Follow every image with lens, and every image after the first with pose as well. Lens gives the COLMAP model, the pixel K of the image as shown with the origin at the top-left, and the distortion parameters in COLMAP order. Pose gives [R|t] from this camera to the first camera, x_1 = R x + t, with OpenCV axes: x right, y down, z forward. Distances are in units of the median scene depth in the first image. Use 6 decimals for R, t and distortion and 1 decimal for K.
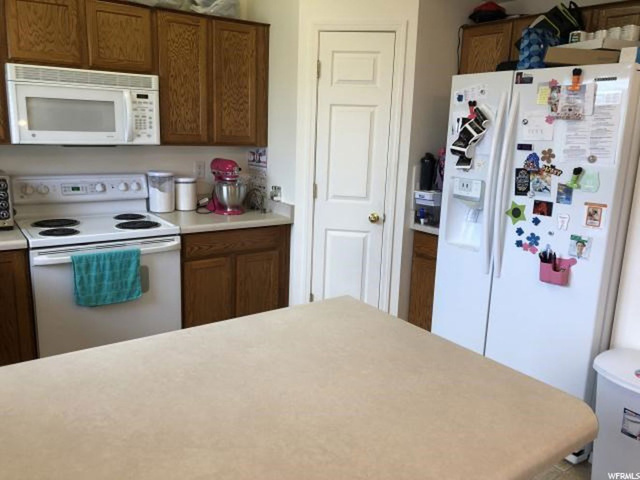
lens RADIAL K [[519.2, 0, 321.5], [0, 519.2, 240.7], [0, 0, 1]] dist [0.038234, -0.049159]
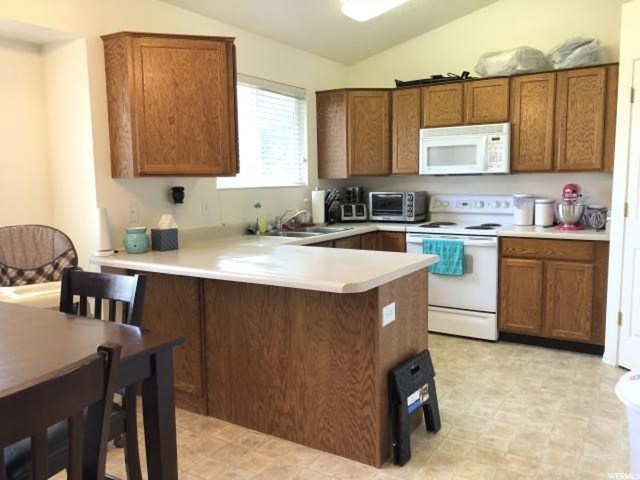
lens RADIAL K [[519.2, 0, 320.2], [0, 519.2, 242.8], [0, 0, 1]] dist [0.038234, -0.049159]
pose [[0.378524, 0.075699, -0.922491, 0.789748], [-0.173949, 0.984710, 0.009429, 0.070484], [0.909099, 0.156897, 0.385904, 0.057200]]
